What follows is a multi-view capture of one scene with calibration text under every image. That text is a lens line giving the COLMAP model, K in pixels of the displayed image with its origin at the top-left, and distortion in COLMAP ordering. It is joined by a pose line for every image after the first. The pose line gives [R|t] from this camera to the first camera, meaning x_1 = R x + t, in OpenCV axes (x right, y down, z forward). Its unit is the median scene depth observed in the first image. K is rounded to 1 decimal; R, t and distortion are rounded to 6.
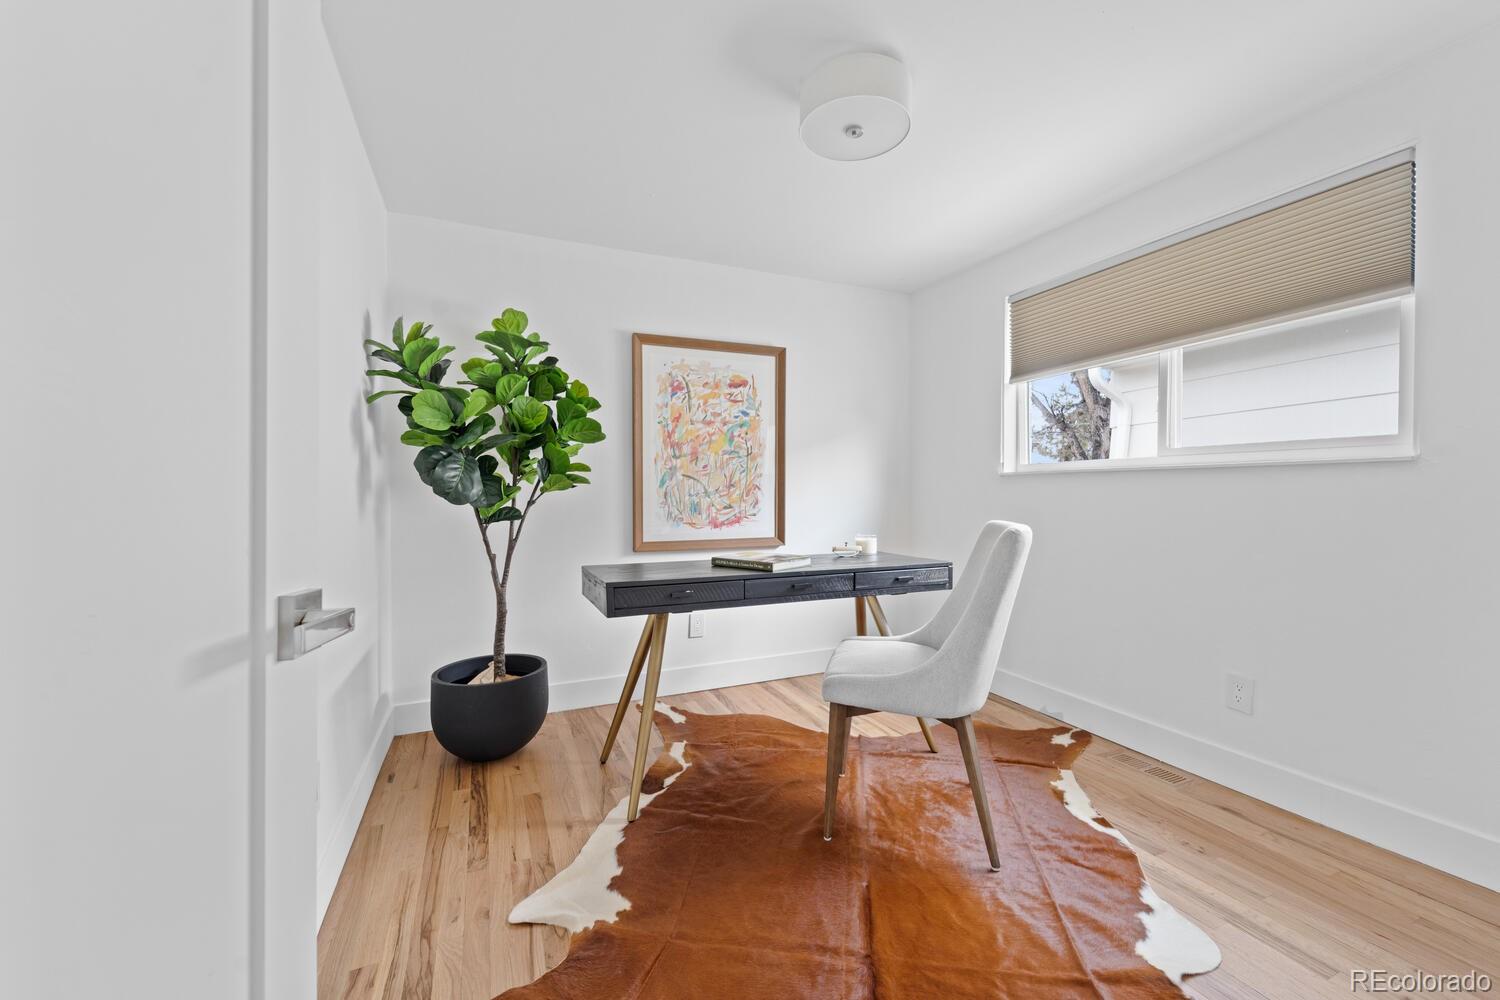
lens RADIAL K [[608.5, 0, 757.8], [0, 608.5, 496.0], [0, 0, 1]] dist [0.003740, -0.001881]
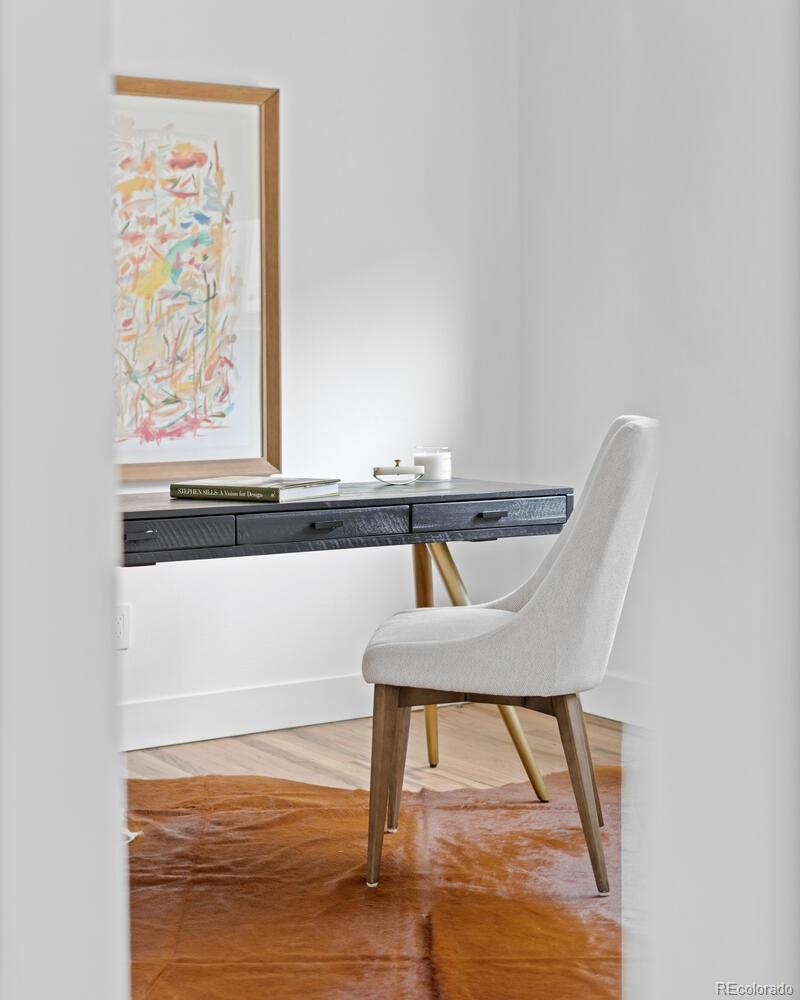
lens RADIAL K [[1797.1, 0, 400.3], [0, 1797.1, 497.3], [0, 0, 1]] dist [-0.000077, 0.000000]
pose [[0.989681, -0.016454, 0.142343, -0.095770], [0.006732, 0.997627, 0.068517, -0.003895], [-0.143132, -0.066852, 0.987443, -0.689445]]
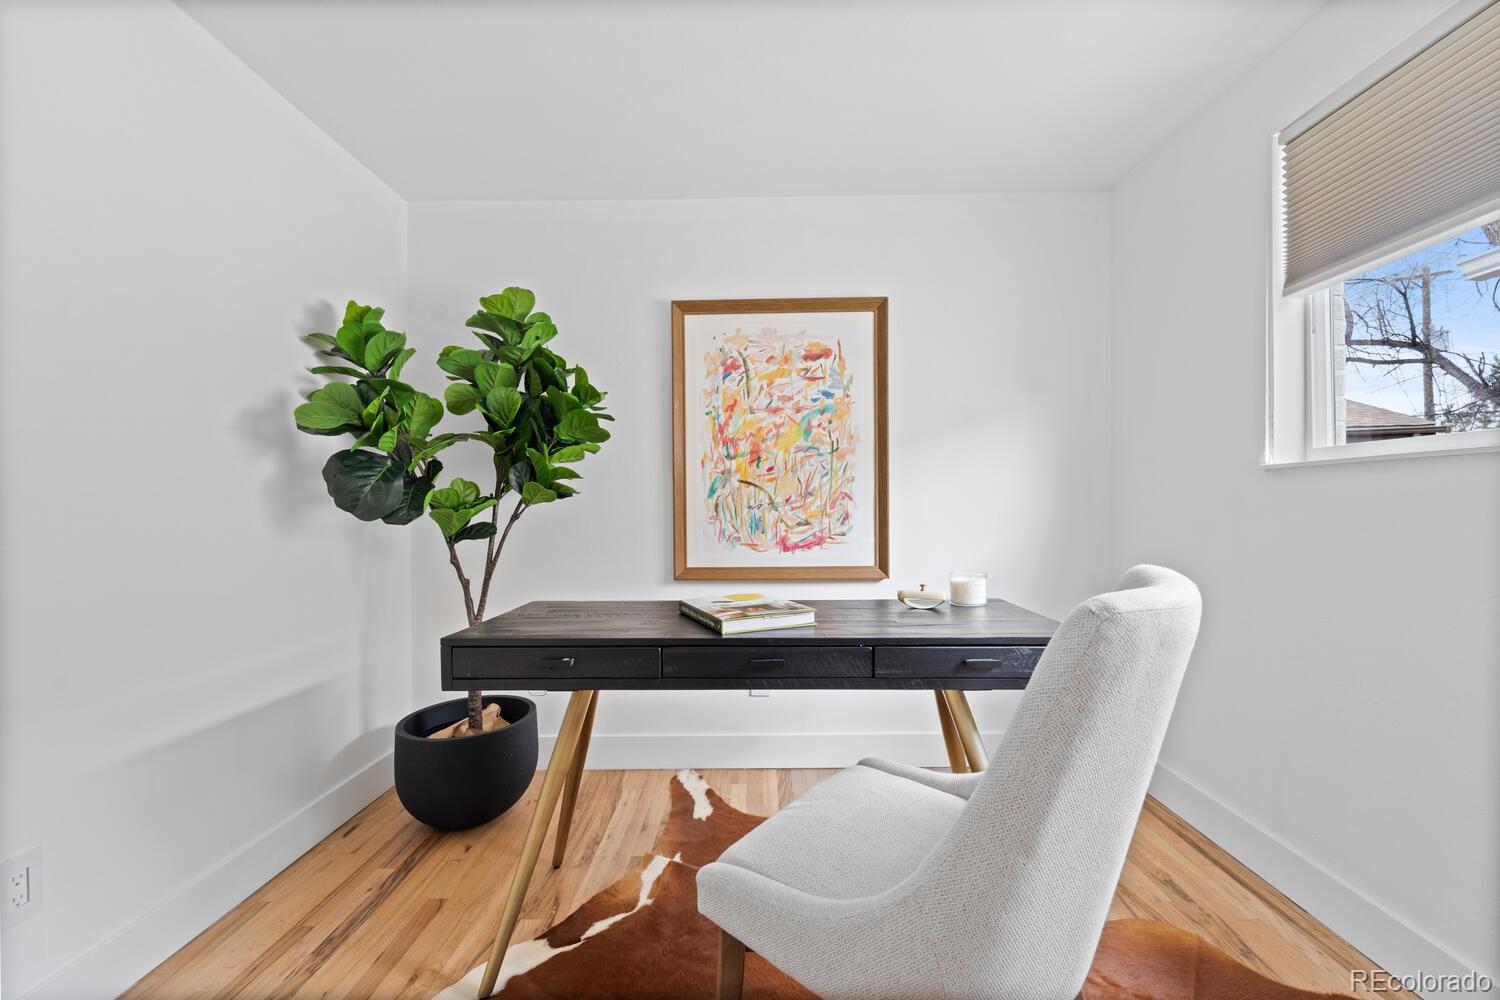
lens RADIAL K [[608.5, 0, 754.9], [0, 608.5, 503.6], [0, 0, 1]] dist [0.003740, -0.001881]
pose [[0.907702, -0.004608, -0.419591, 0.260524], [0.002559, 0.999982, -0.005446, -0.002160], [0.419608, 0.003869, 0.907697, 0.389996]]
